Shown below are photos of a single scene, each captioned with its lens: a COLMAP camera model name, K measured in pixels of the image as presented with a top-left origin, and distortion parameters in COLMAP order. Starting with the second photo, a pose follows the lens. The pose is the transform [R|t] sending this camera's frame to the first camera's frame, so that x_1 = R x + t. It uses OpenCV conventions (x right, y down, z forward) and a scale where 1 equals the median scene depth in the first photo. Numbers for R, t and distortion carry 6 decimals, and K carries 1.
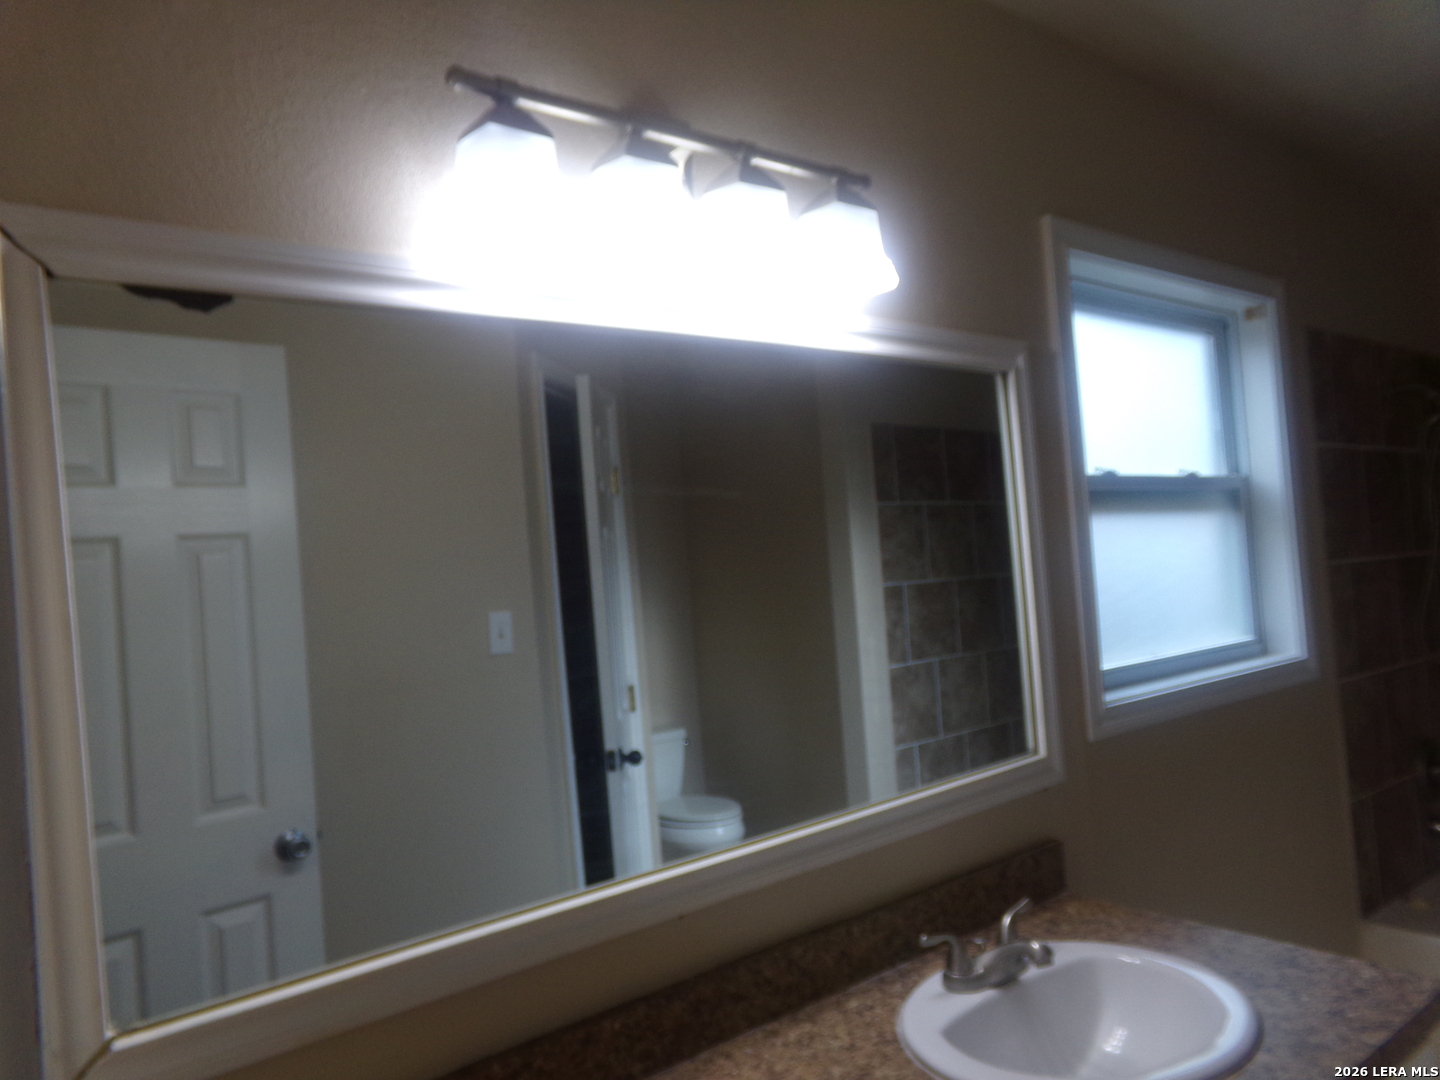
lens RADIAL K [[990.0, 0, 721.9], [0, 990.0, 548.4], [0, 0, 1]] dist [-0.046678, 0.072245]
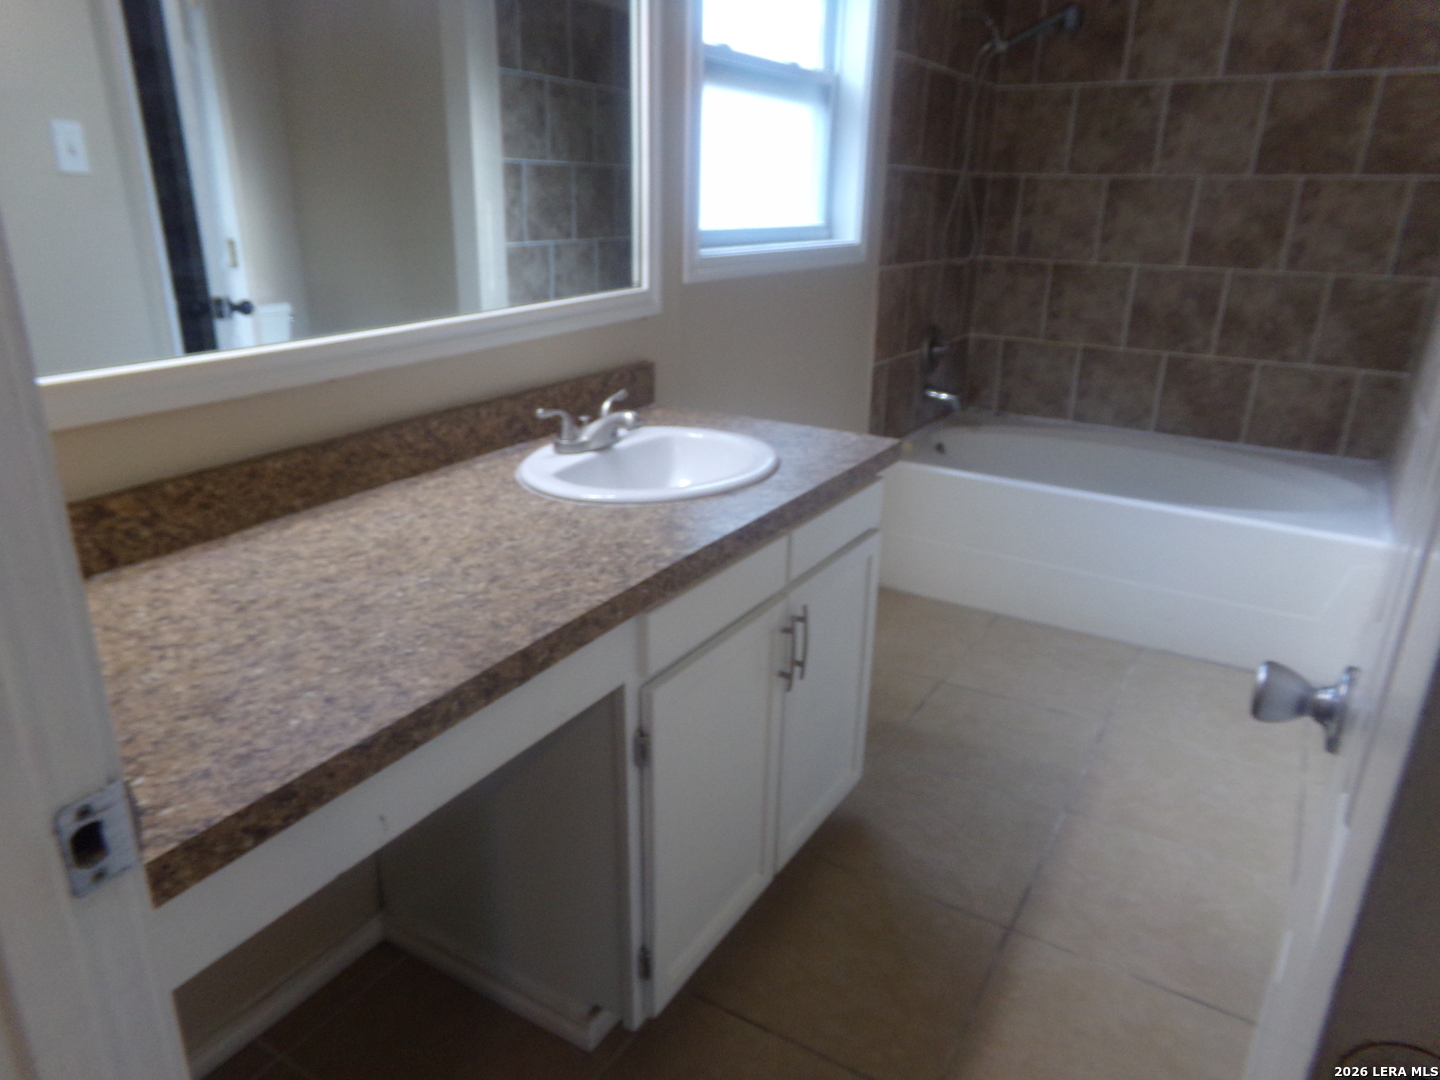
lens RADIAL K [[990.0, 0, 717.9], [0, 990.0, 536.3], [0, 0, 1]] dist [-0.046678, 0.072245]
pose [[0.927105, -0.034787, 0.373185, -0.040214], [-0.100453, 0.936194, 0.336824, 0.078303], [-0.361090, -0.349758, 0.864455, -0.145105]]
